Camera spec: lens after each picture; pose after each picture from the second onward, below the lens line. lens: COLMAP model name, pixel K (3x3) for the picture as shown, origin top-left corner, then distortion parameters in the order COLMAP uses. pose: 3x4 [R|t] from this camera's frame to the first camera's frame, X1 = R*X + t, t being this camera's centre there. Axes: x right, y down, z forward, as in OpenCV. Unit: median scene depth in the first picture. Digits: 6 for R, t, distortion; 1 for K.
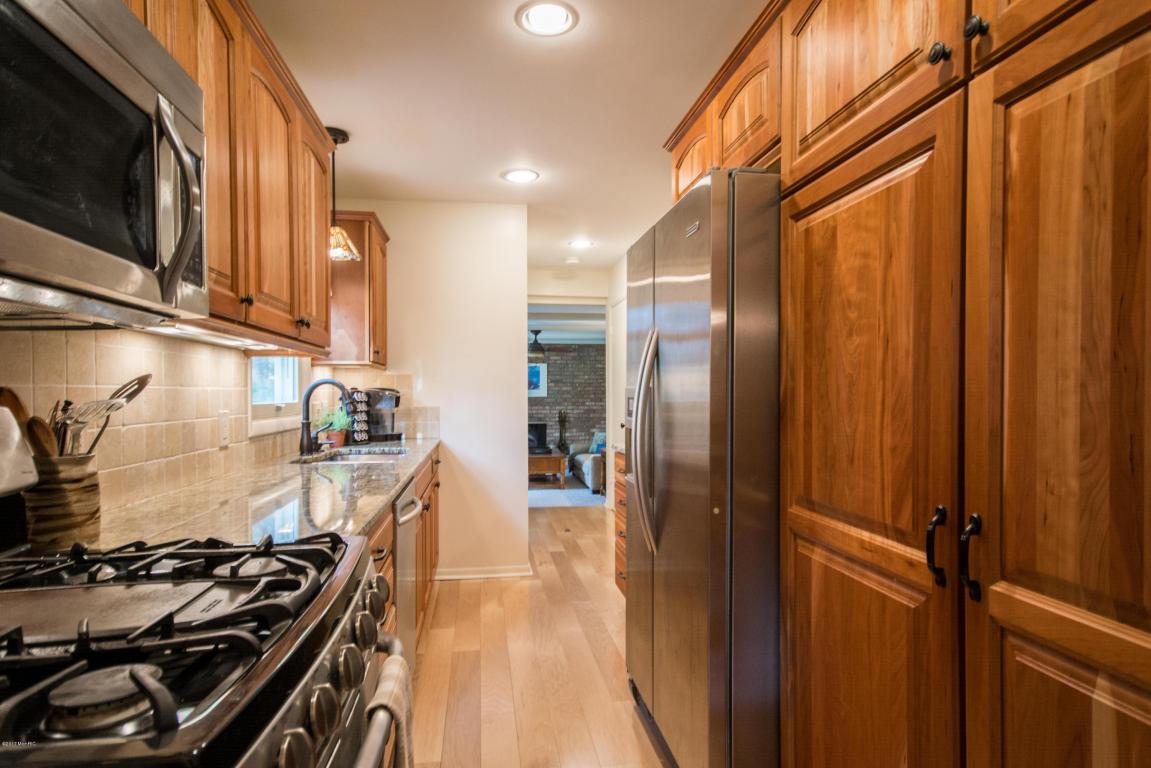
lens RADIAL K [[639.1, 0, 578.8], [0, 639.1, 390.3], [0, 0, 1]] dist [0.022474, 0.001245]
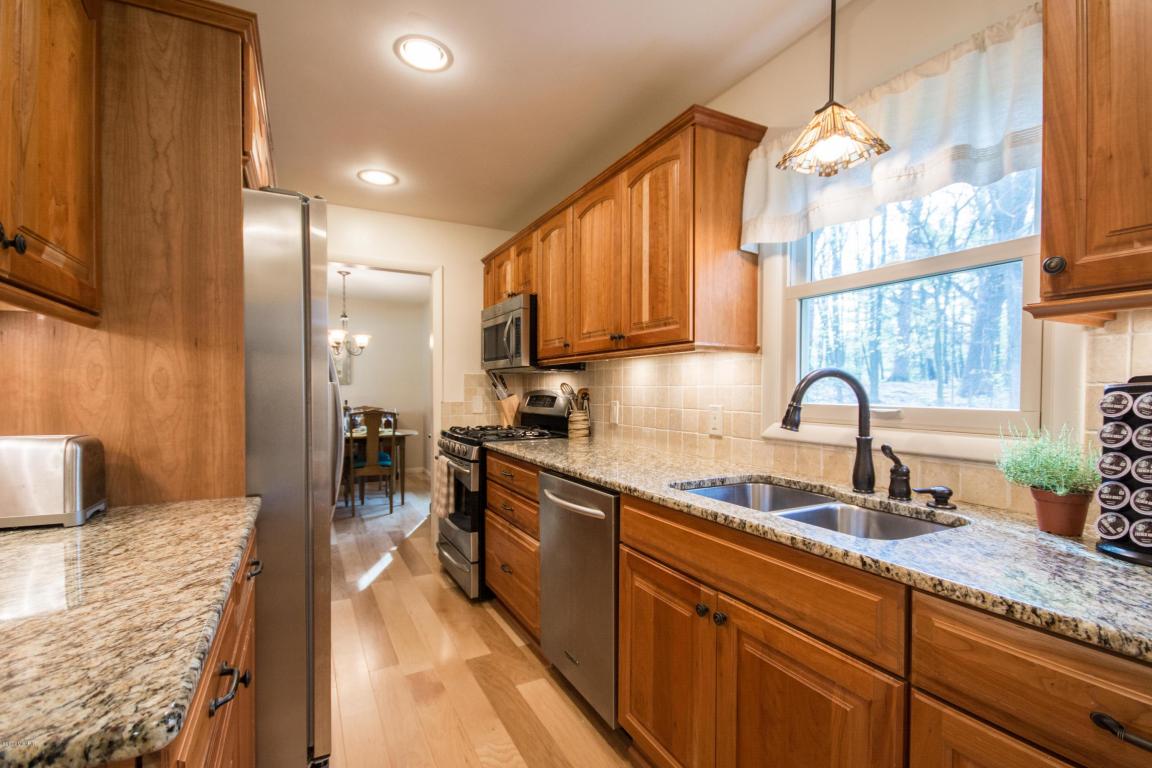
lens RADIAL K [[523.9, 0, 568.1], [0, 523.9, 391.7], [0, 0, 1]] dist [0.001377, -0.000511]
pose [[-0.949412, 0.003346, -0.314016, 0.004443], [0.001965, 0.999987, 0.004711, 0.001090], [0.314028, 0.003856, -0.949406, 1.392929]]
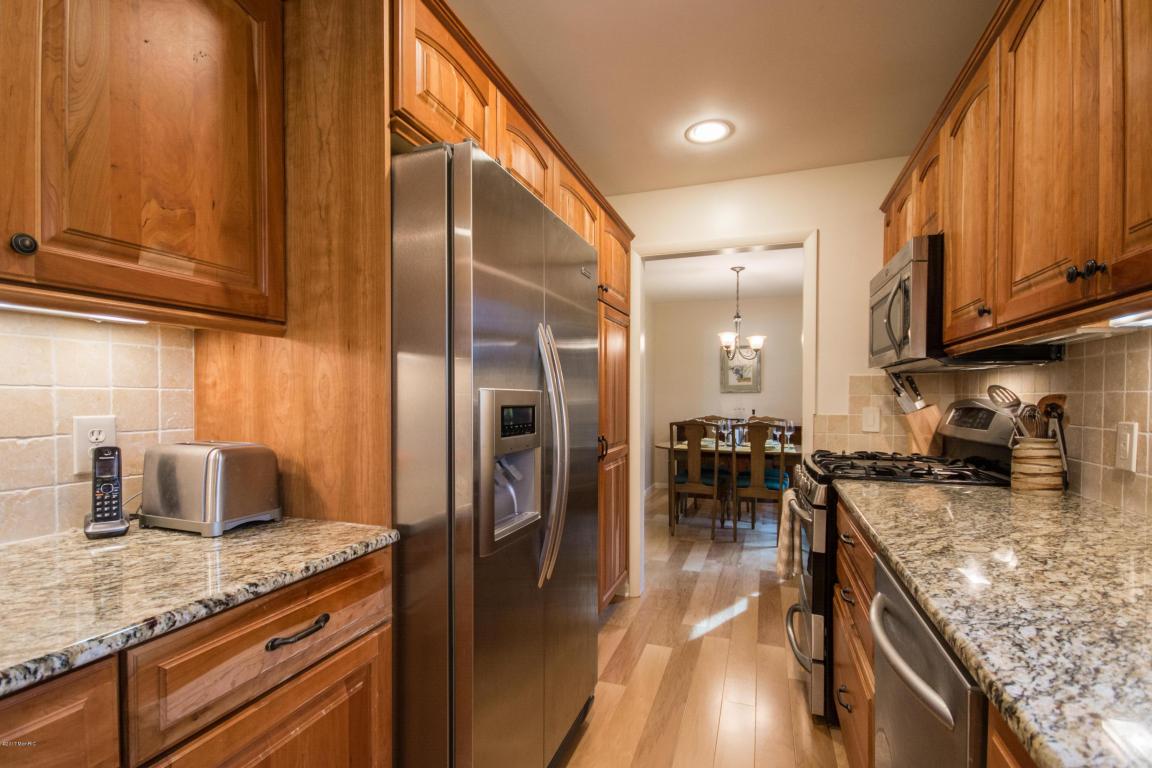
lens RADIAL K [[523.9, 0, 587.0], [0, 523.9, 404.5], [0, 0, 1]] dist [0.001377, -0.000511]
pose [[-0.876186, -0.003458, 0.481961, -0.189704], [0.002309, 0.999933, 0.011372, 0.001496], [-0.481968, 0.011076, -0.876119, 1.119891]]
